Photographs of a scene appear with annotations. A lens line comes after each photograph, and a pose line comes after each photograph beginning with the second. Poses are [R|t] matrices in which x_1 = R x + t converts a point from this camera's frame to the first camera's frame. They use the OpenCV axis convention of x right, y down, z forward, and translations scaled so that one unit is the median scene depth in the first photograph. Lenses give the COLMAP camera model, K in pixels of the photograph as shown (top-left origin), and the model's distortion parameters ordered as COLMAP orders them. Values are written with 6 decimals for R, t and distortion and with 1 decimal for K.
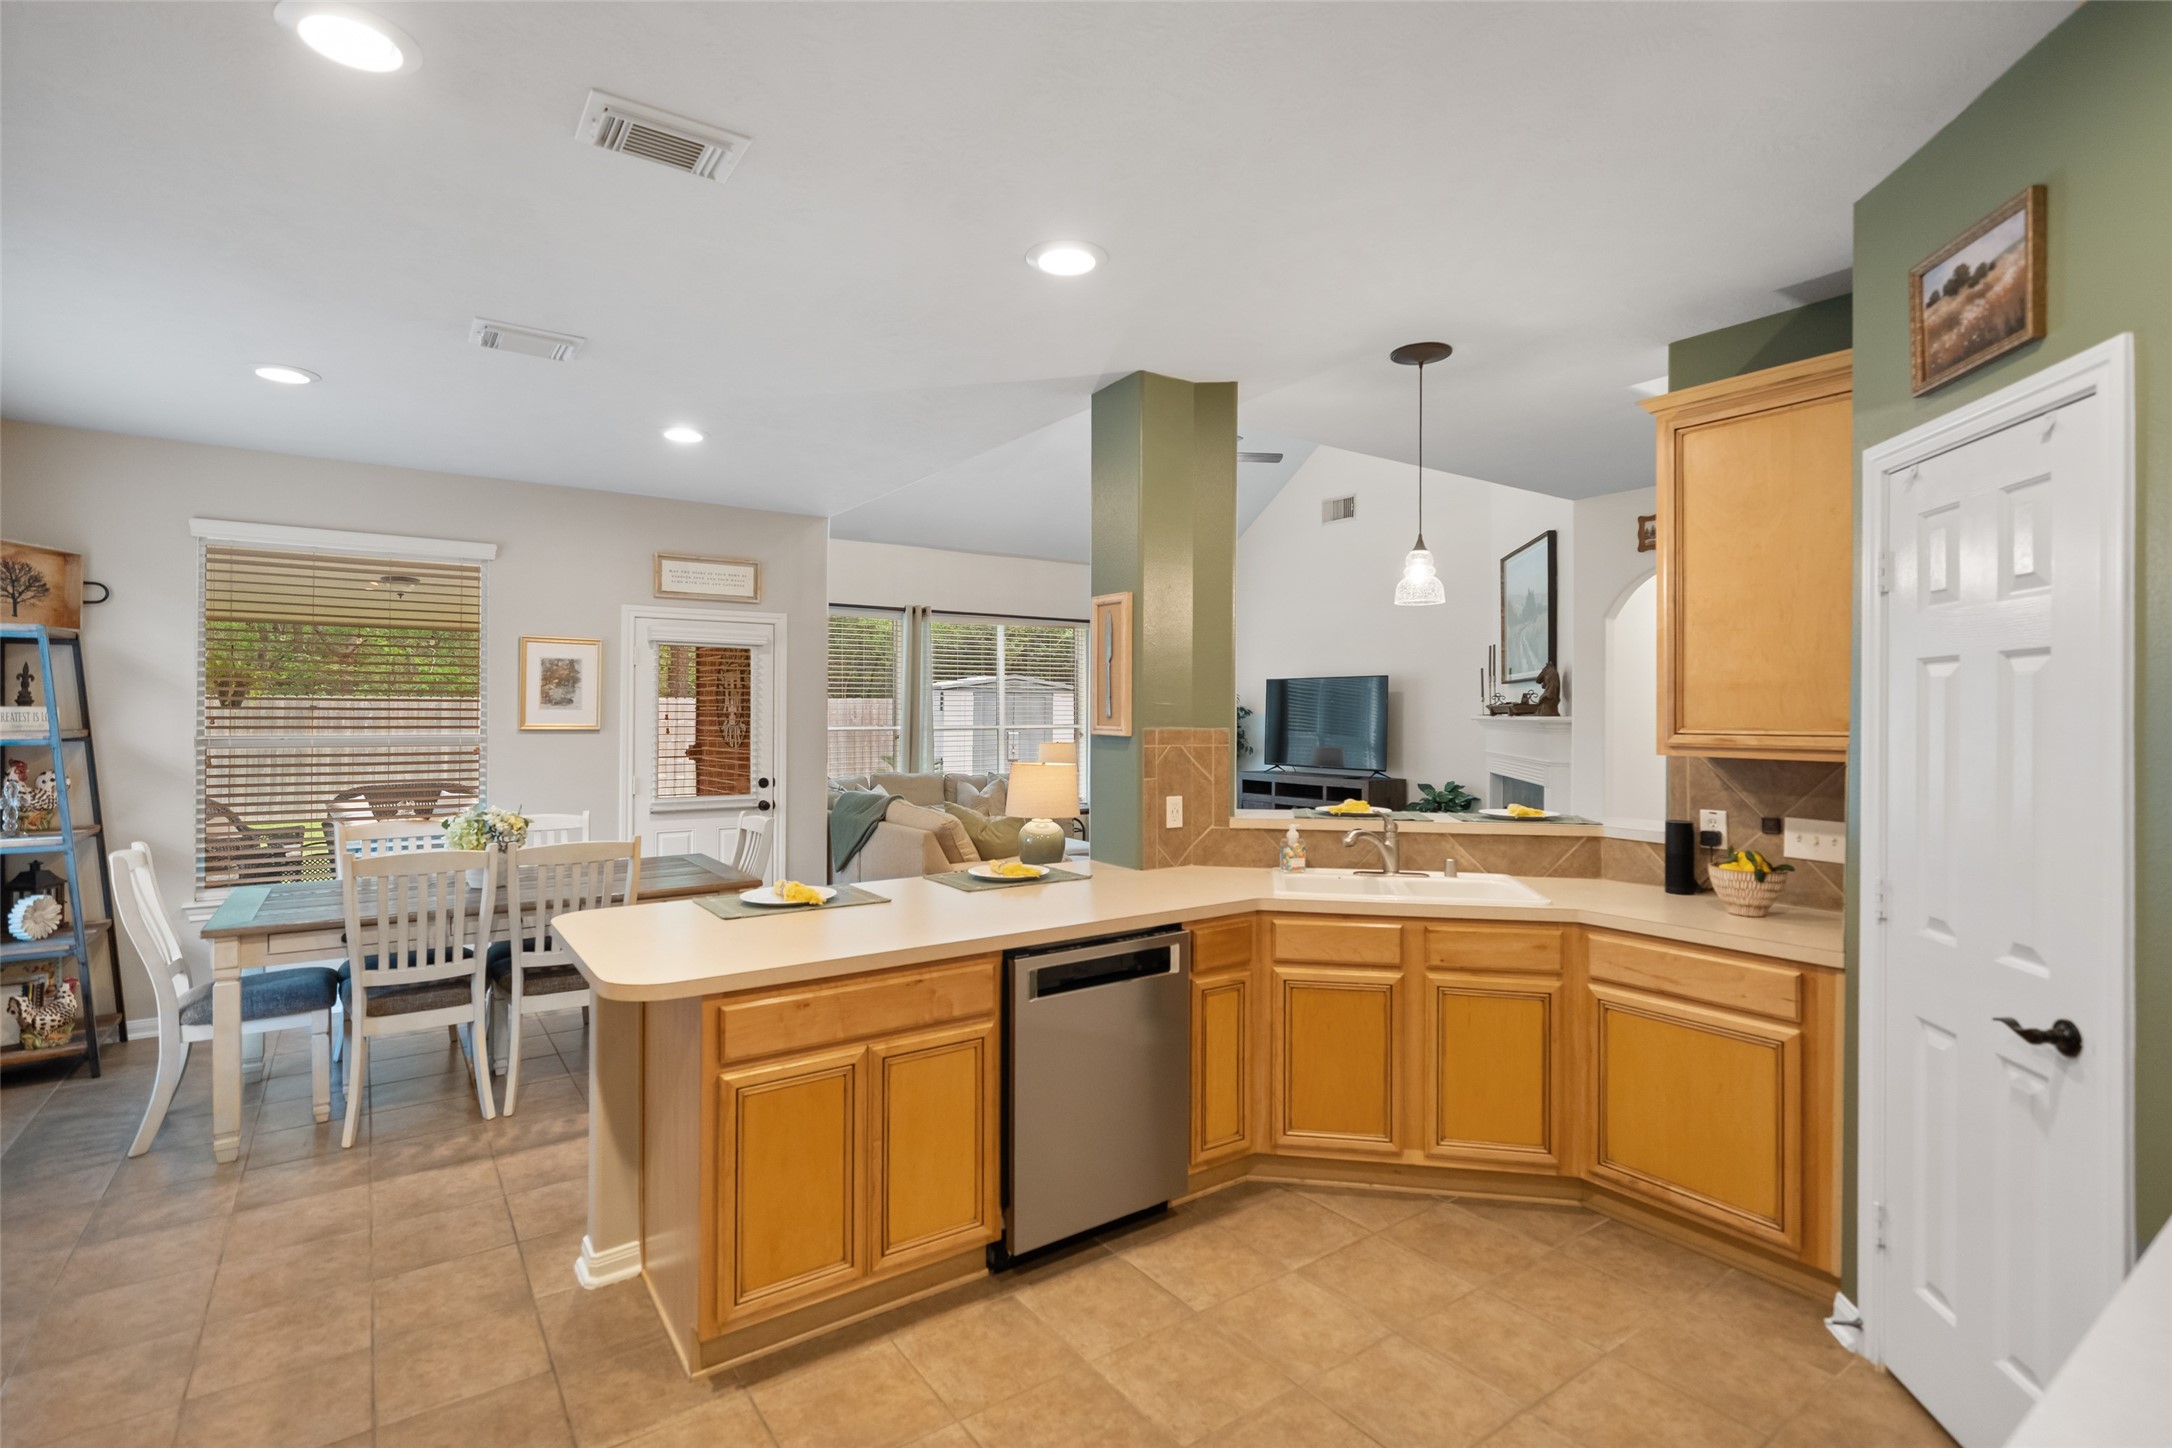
lens RADIAL K [[1033.1, 0, 1086.5], [0, 1033.1, 699.5], [0, 0, 1]] dist [-0.000406, 0.000543]
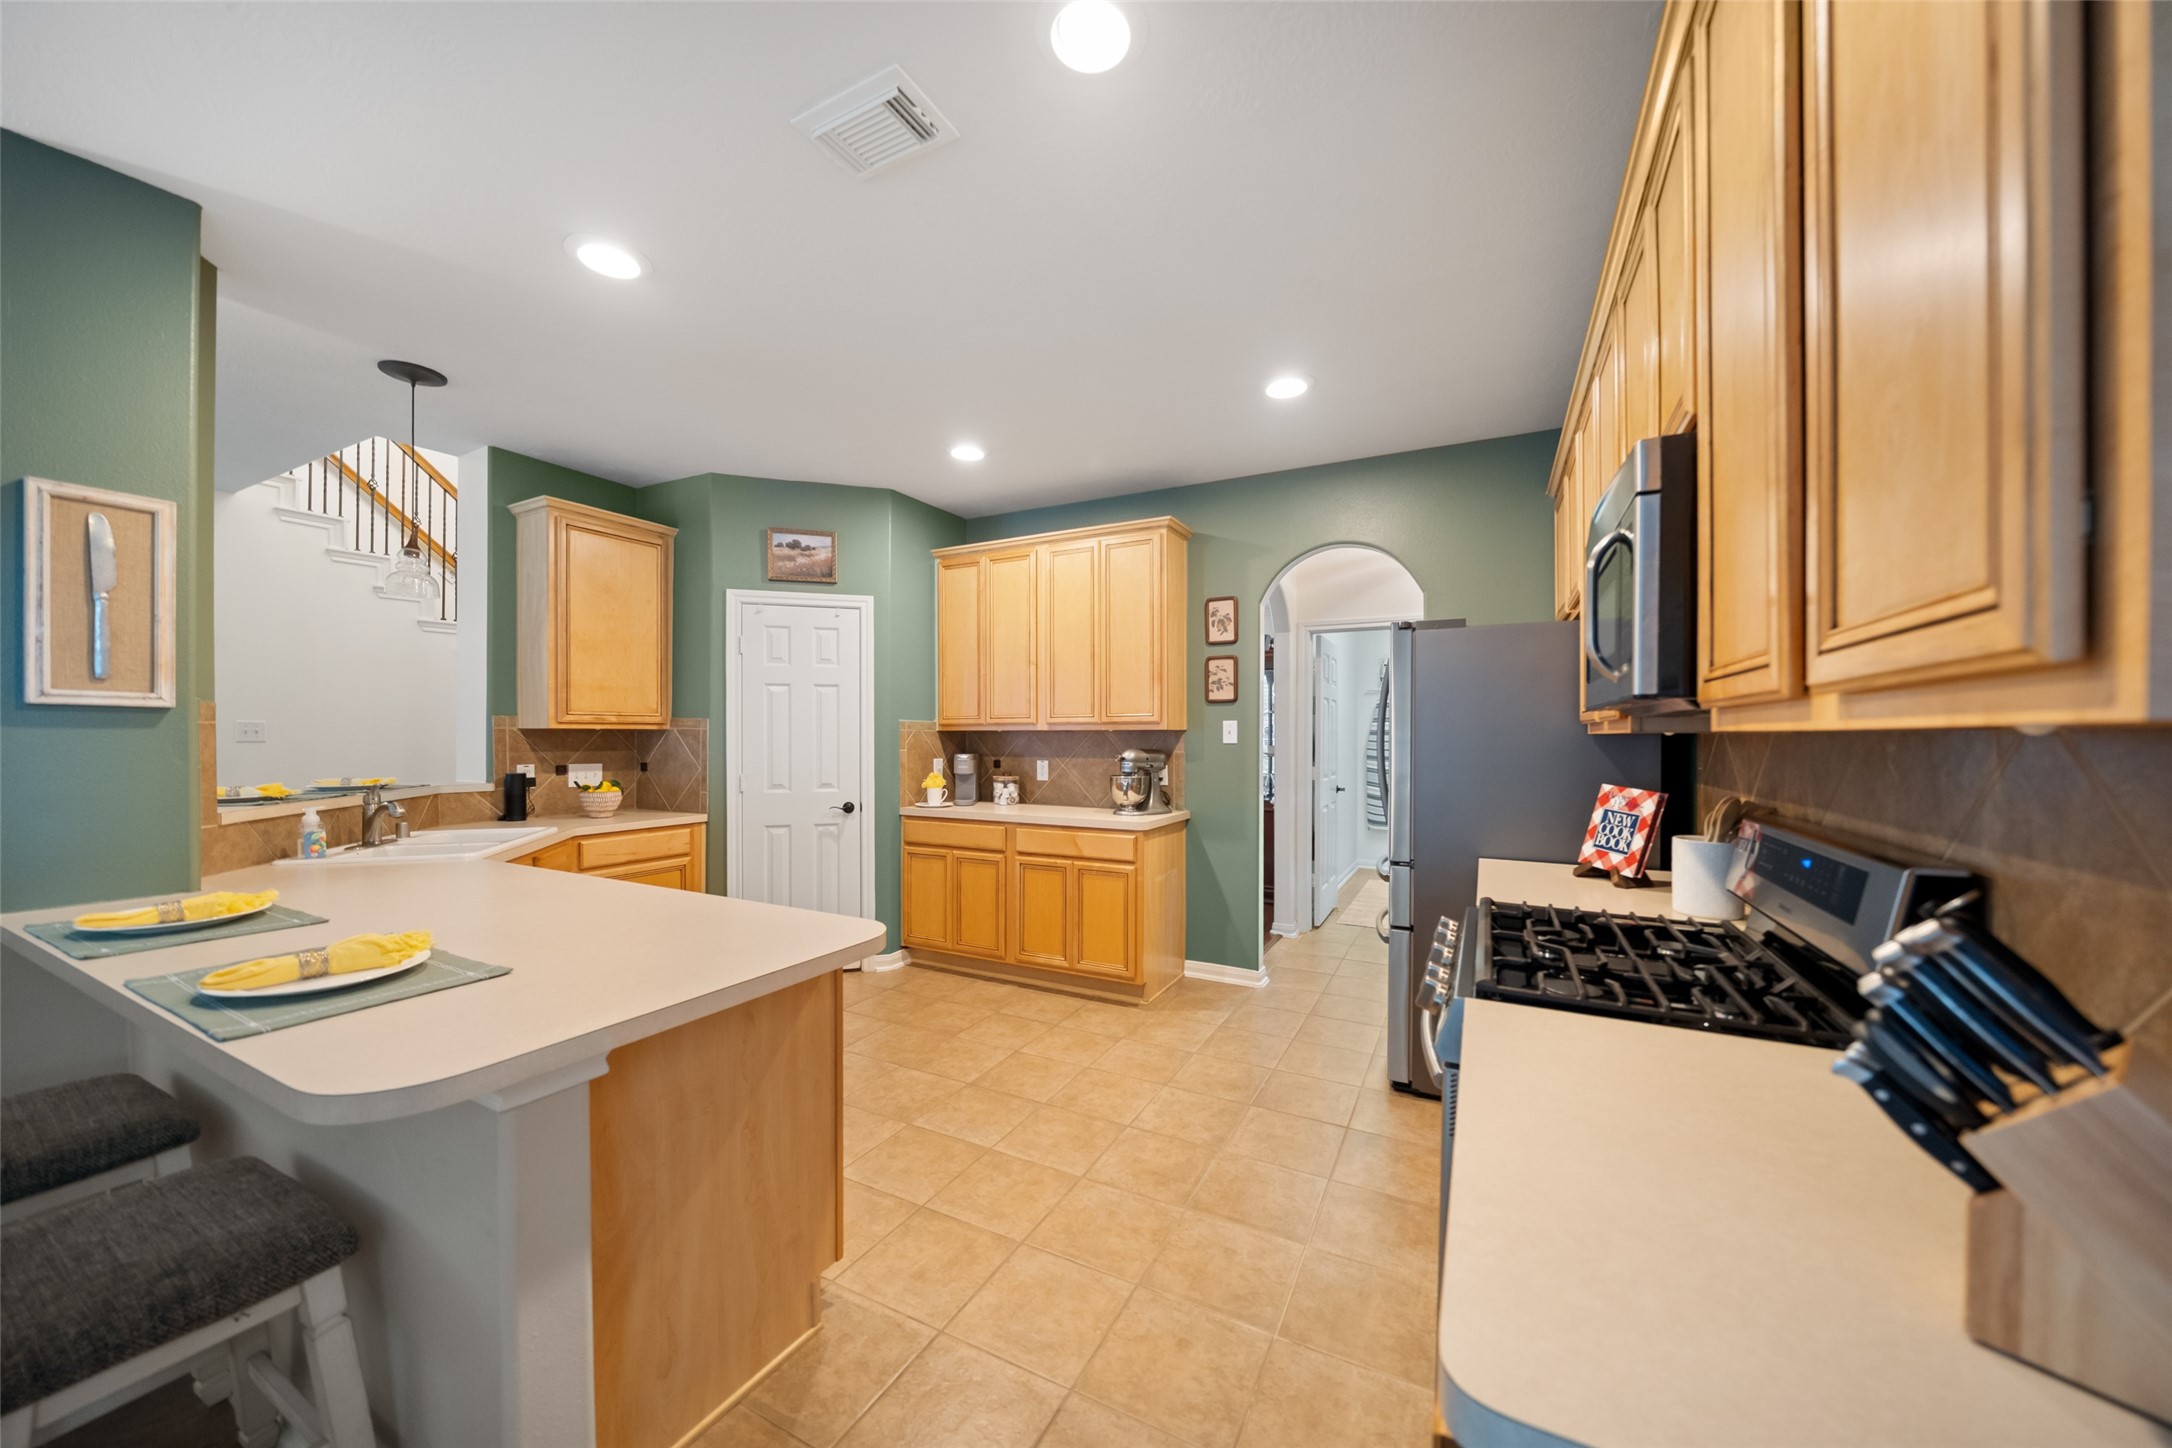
lens RADIAL K [[748.0, 0, 1102.4], [0, 748.0, 743.5], [0, 0, 1]] dist [-0.007588, -0.000043]
pose [[-0.476783, -0.014674, 0.878898, -0.829968], [-0.015071, 0.999850, 0.008518, 0.055136], [-0.878892, -0.009184, -0.476933, 0.804295]]
